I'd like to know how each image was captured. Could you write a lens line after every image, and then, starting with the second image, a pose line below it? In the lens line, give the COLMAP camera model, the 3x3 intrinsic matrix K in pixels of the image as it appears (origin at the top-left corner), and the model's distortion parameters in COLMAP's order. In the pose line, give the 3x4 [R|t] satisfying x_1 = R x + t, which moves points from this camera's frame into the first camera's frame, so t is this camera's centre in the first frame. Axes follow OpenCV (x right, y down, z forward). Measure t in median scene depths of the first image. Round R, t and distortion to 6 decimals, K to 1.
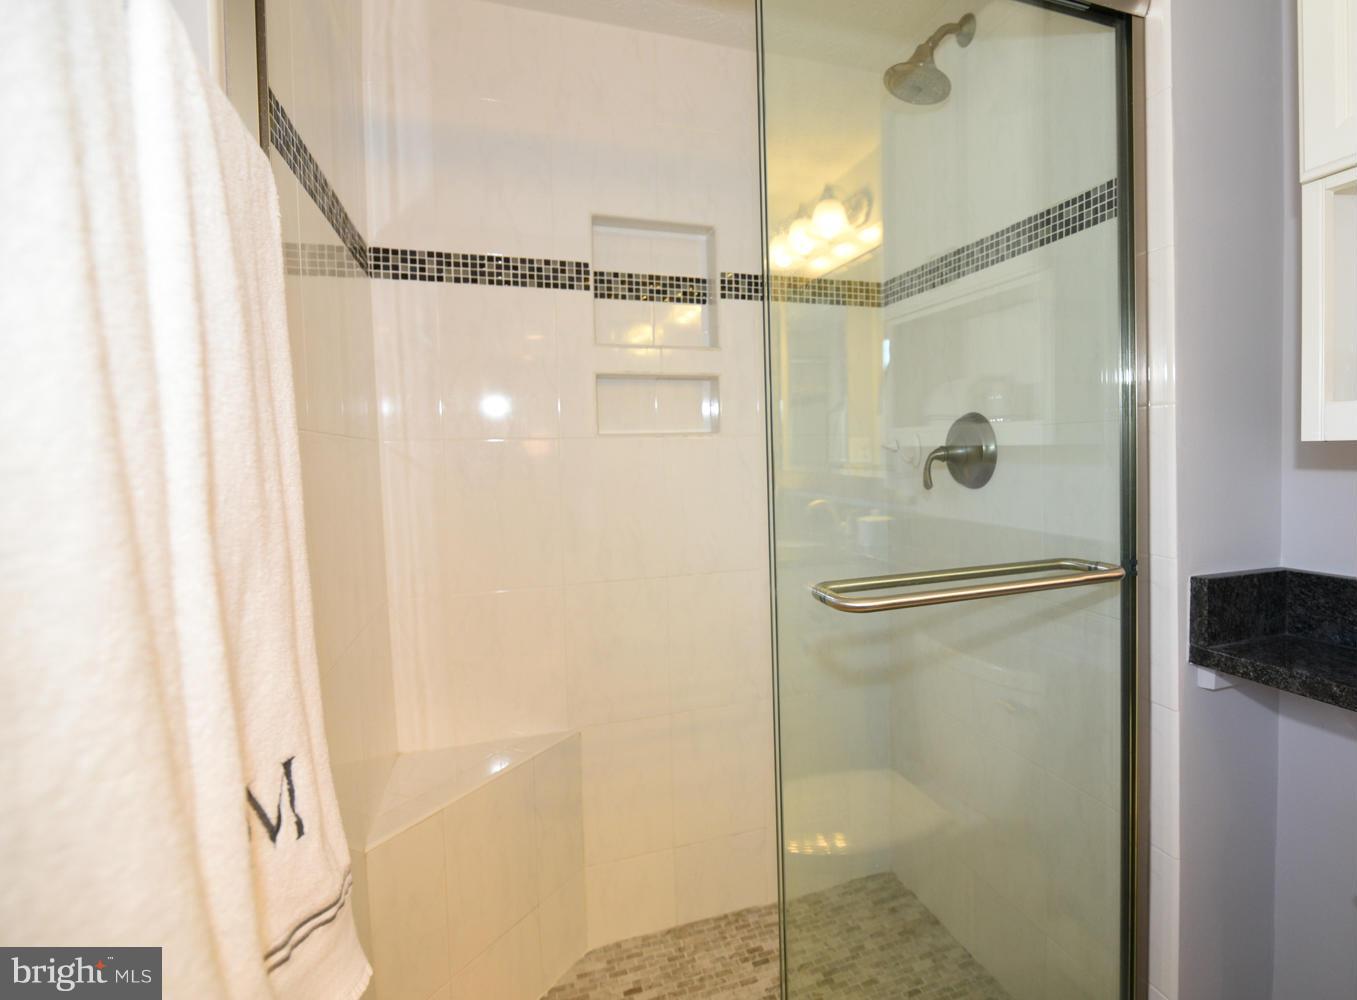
lens RADIAL K [[494.8, 0, 681.4], [0, 494.8, 468.9], [0, 0, 1]] dist [-0.000943, -0.000043]
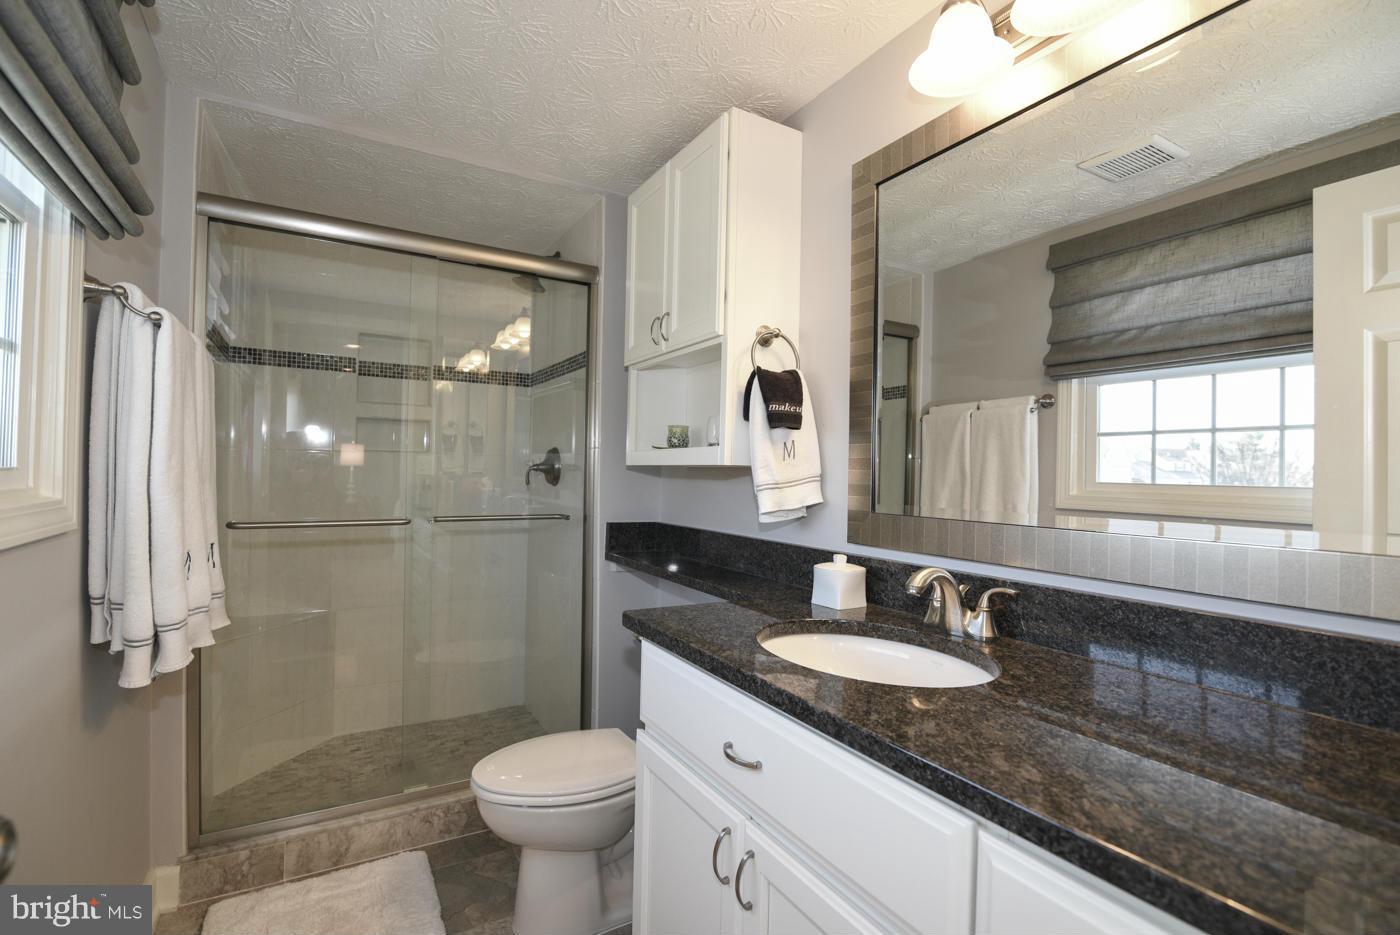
lens RADIAL K [[646.7, 0, 700.0], [0, 646.7, 467.5], [0, 0, 1]] dist [-0.014212, 0.000370]
pose [[0.987756, 0.043268, 0.149888, 0.797301], [-0.035890, 0.998024, -0.051581, 0.079969], [-0.151823, 0.045570, 0.987357, -1.679048]]
